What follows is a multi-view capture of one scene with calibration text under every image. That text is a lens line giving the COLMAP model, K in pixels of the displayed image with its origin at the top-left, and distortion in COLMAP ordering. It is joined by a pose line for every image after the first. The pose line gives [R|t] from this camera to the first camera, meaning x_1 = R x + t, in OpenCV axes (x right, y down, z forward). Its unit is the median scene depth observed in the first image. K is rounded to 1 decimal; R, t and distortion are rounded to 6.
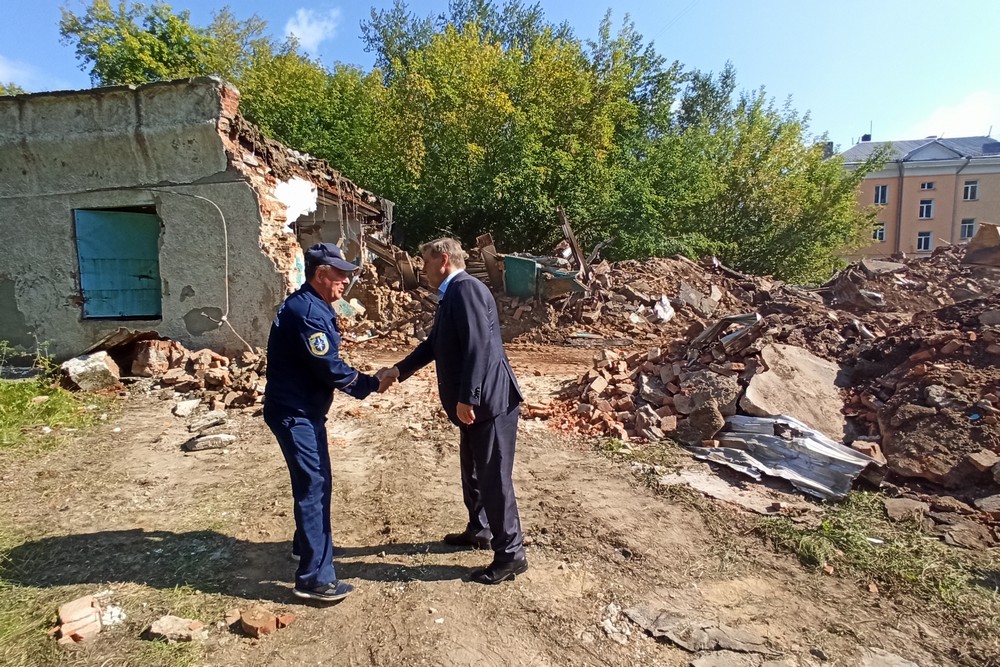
lens RADIAL K [[557.9, 0, 459.5], [0, 557.9, 343.5], [0, 0, 1]] dist [-0.043959, 0.031303]
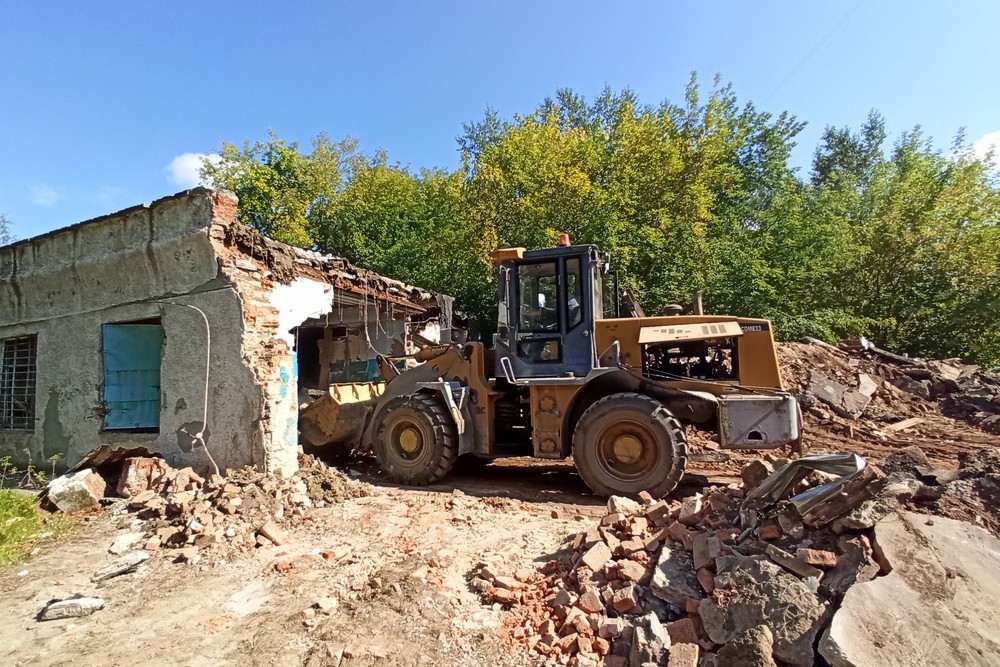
lens RADIAL K [[534.1, 0, 446.0], [0, 534.1, 345.5], [0, 0, 1]] dist [-0.038018, 0.024976]
pose [[0.959161, -0.039334, -0.280112, 0.198801], [-0.003919, 0.988341, -0.152206, -0.055838], [0.282833, 0.147088, 0.947824, 0.245515]]
